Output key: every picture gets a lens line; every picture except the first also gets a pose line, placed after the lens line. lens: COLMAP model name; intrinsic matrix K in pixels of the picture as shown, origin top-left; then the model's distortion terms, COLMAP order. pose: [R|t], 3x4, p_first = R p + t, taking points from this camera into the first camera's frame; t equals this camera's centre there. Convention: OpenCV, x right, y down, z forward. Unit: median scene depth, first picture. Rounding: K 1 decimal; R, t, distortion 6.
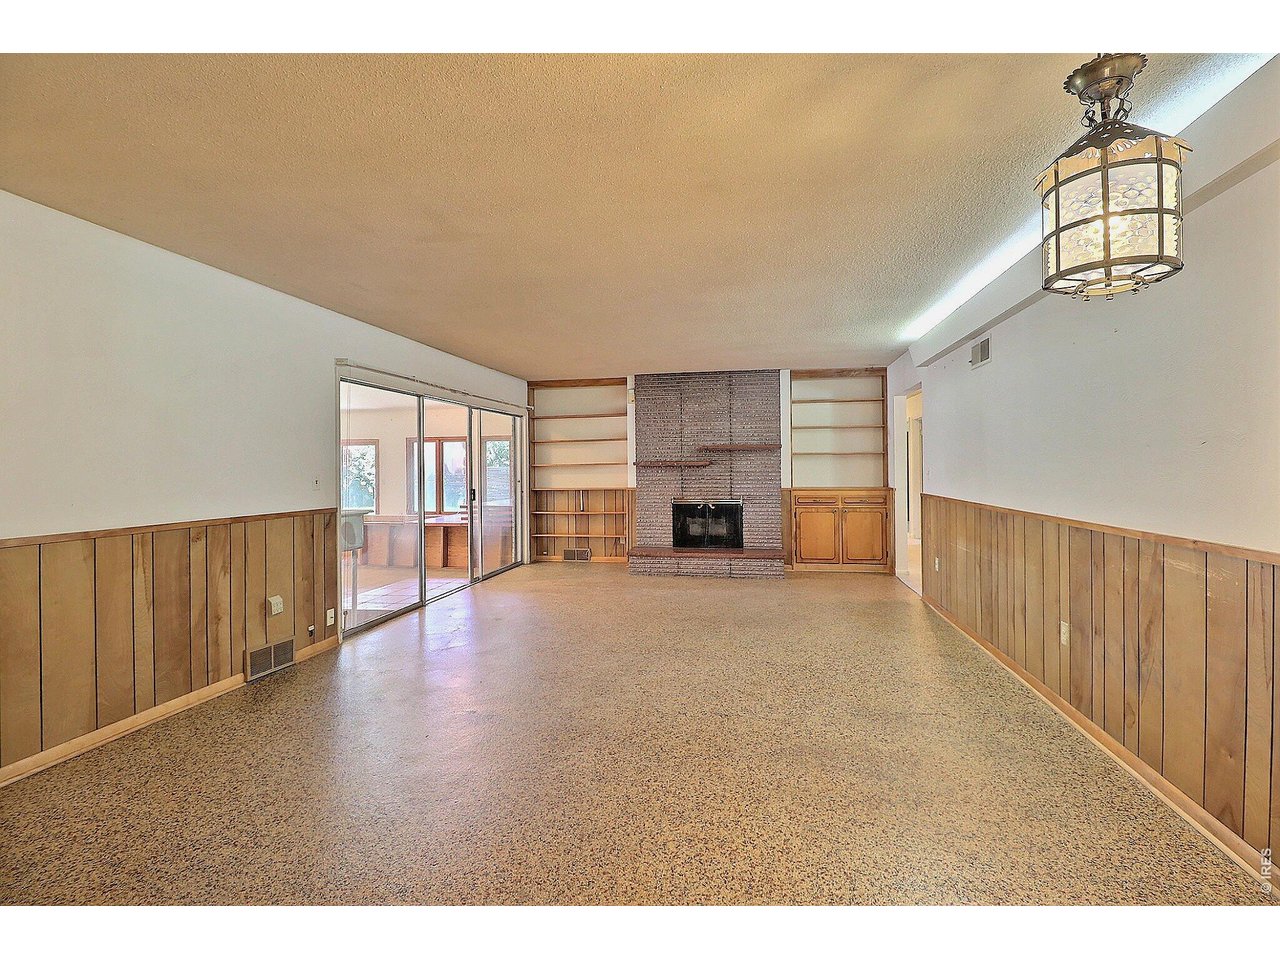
lens RADIAL K [[585.9, 0, 639.4], [0, 585.9, 466.2], [0, 0, 1]] dist [-0.001808, -0.005440]
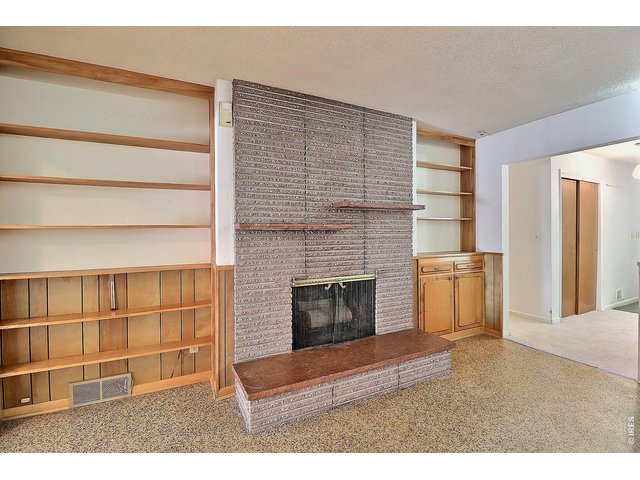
lens RADIAL K [[293.0, 0, 326.6], [0, 293.0, 235.4], [0, 0, 1]] dist [-0.001808, -0.005440]
pose [[0.803327, 0.001431, 0.595536, -0.112217], [0.006345, 0.999920, -0.010962, 0.009333], [-0.595504, 0.012584, 0.803253, 0.714554]]
